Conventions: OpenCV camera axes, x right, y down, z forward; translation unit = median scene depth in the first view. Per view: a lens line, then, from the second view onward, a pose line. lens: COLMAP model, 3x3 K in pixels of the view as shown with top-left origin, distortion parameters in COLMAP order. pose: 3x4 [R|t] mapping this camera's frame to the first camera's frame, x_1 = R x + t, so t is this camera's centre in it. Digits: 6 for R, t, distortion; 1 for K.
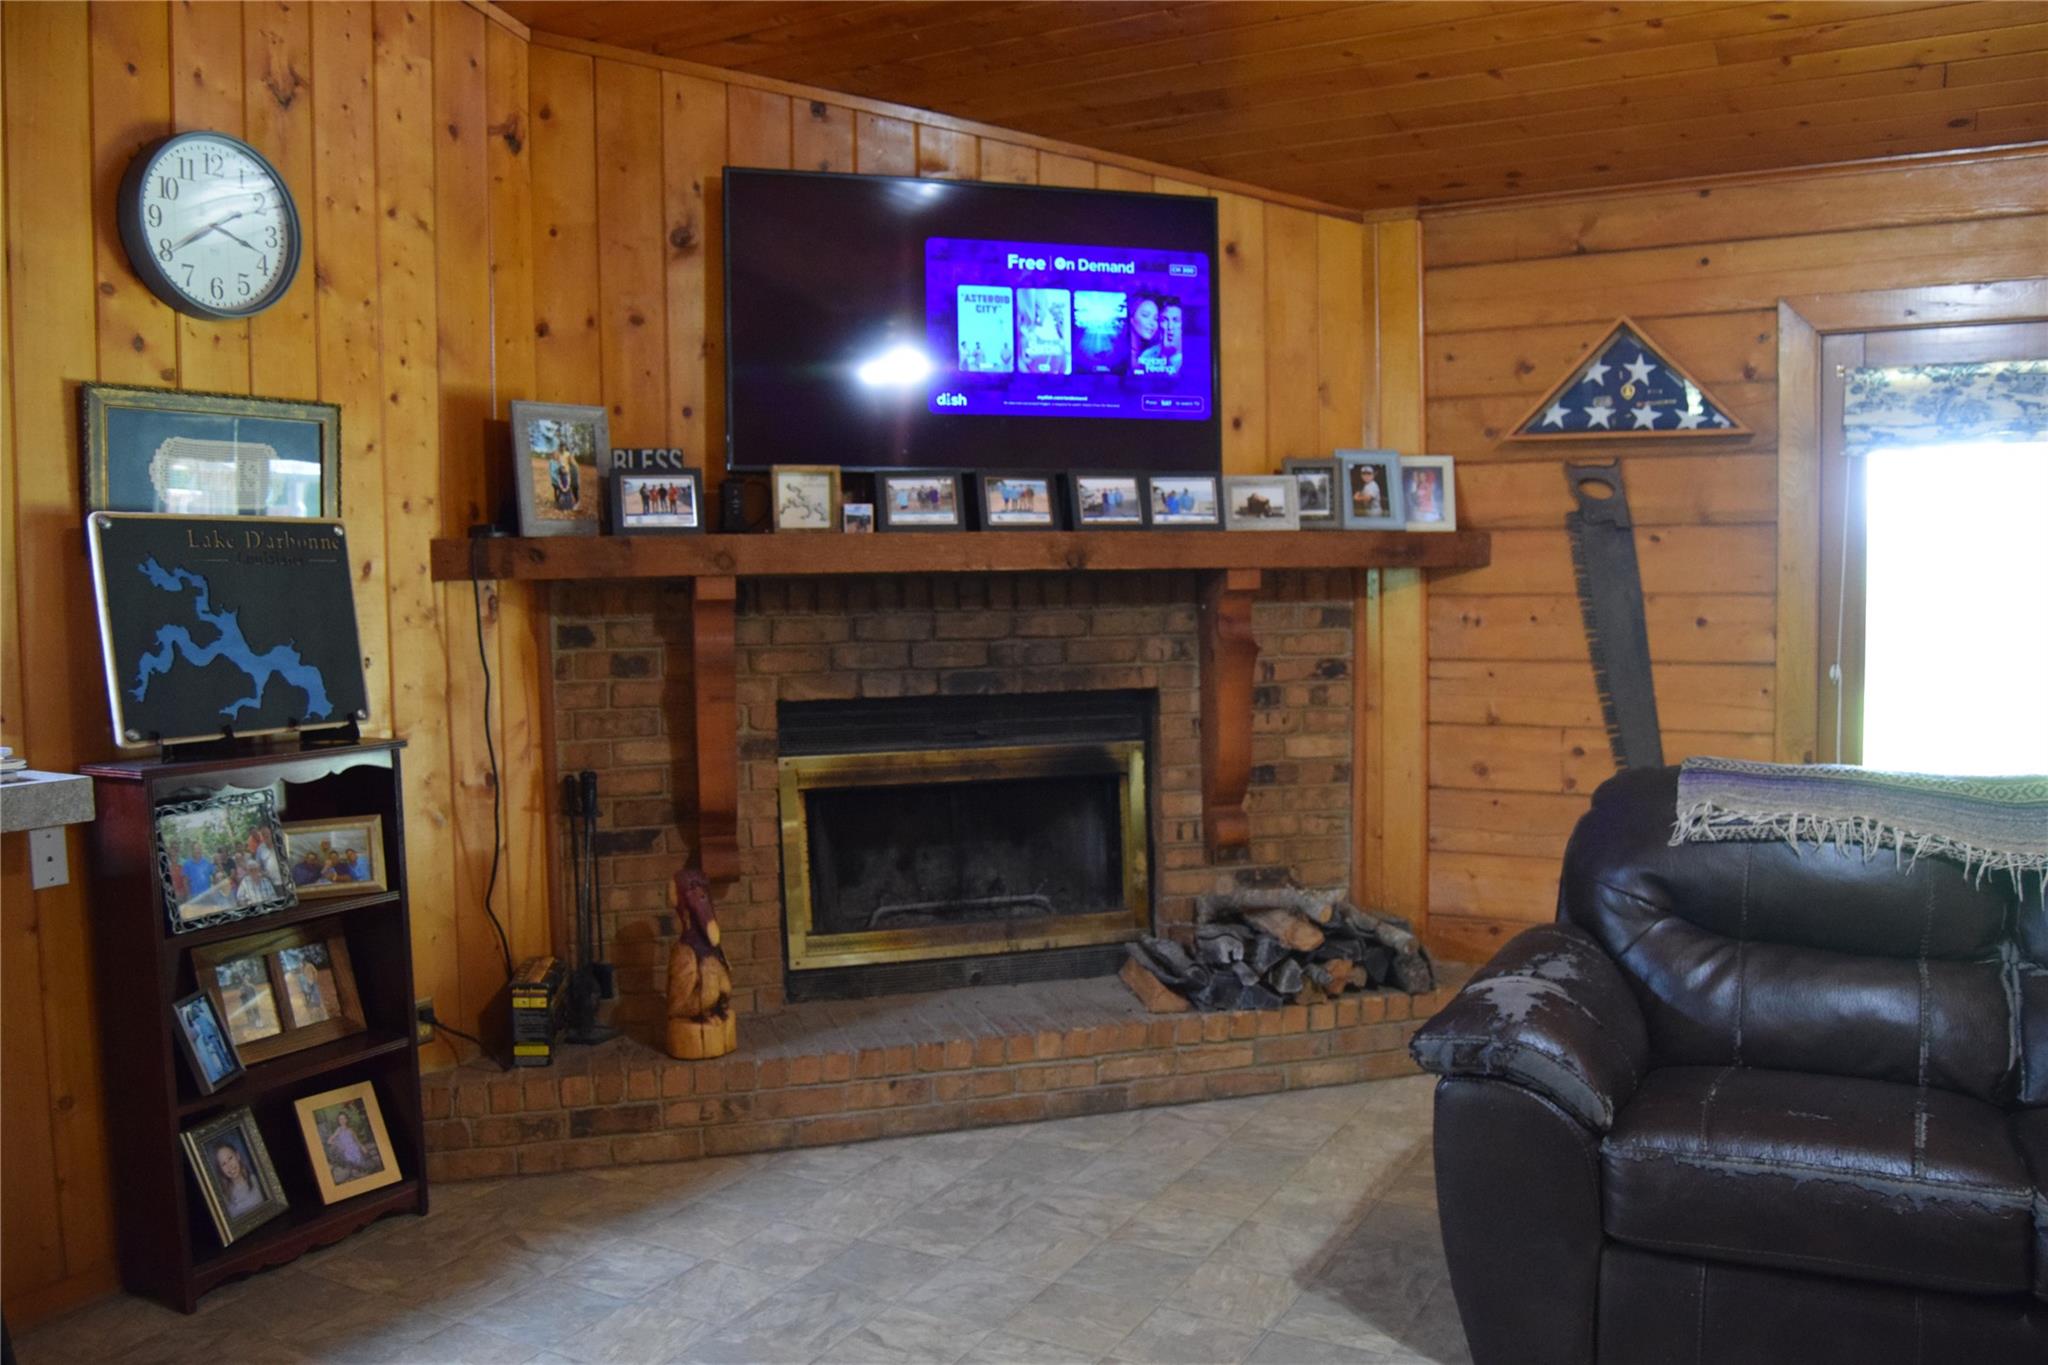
lens RADIAL K [[1584.9, 0, 1034.0], [0, 1584.9, 690.3], [0, 0, 1]] dist [-0.092238, 0.028527]
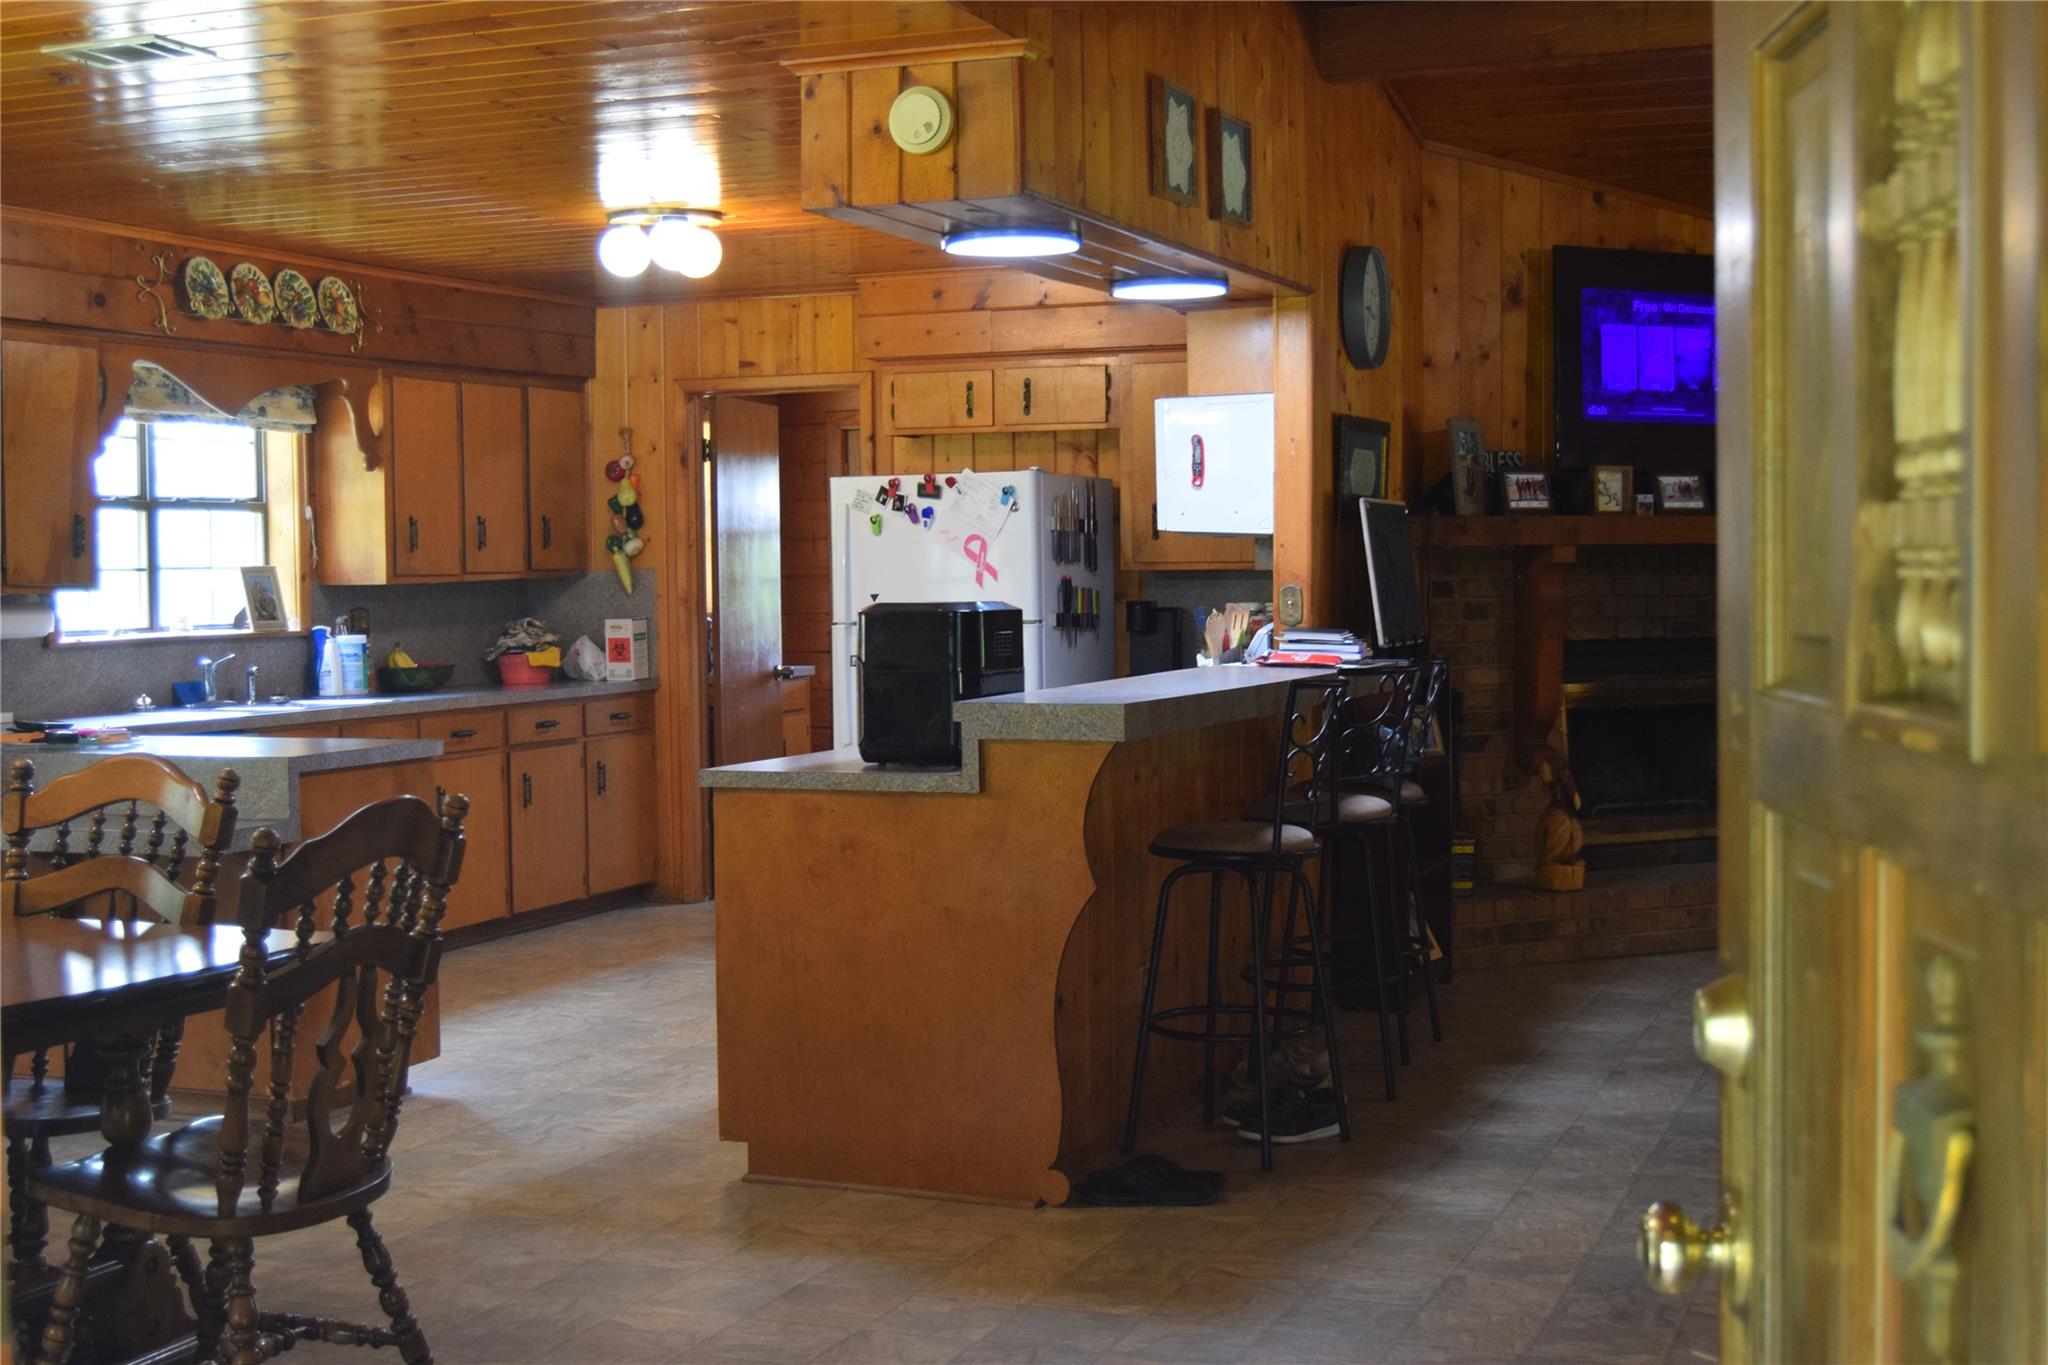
lens RADIAL K [[2539.3, 0, 1056.1], [0, 2539.3, 687.8], [0, 0, 1]] dist [-0.059885, 0.000000]
pose [[0.991367, -0.000471, 0.131118, -0.911973], [0.003488, 0.999735, -0.022776, 0.098948], [-0.131072, 0.023036, 0.991105, -1.111369]]
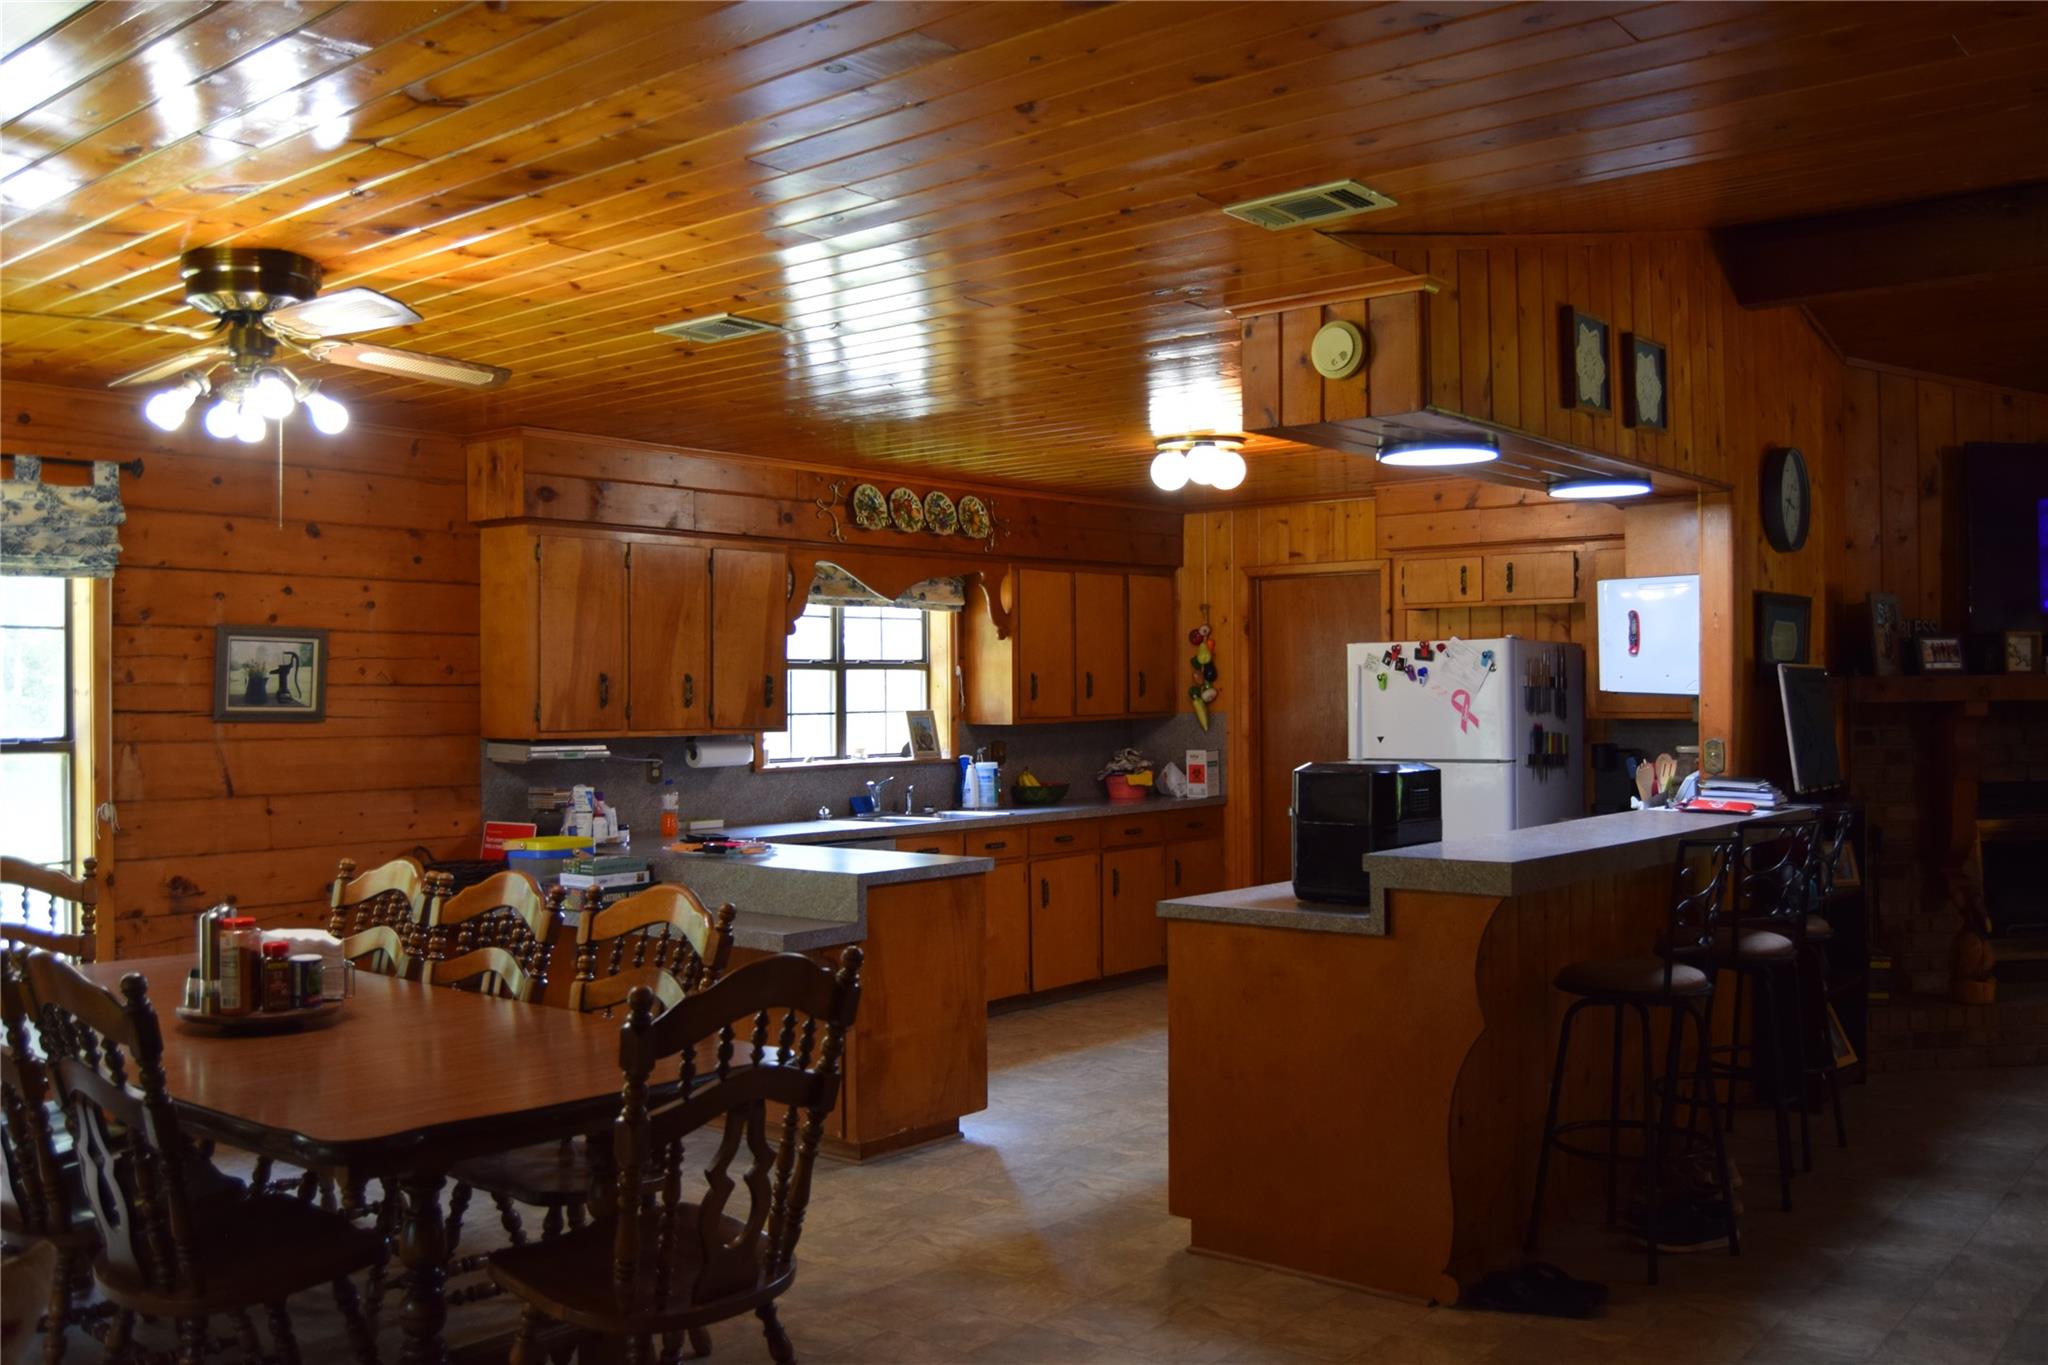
lens RADIAL K [[1781.1, 0, 1041.7], [0, 1781.1, 688.7], [0, 0, 1]] dist [-0.088010, 0.036741]
pose [[0.983114, 0.009039, -0.182772, -0.787504], [-0.021862, 0.997428, -0.068265, 0.054037], [0.181685, 0.071108, 0.980782, -0.870030]]
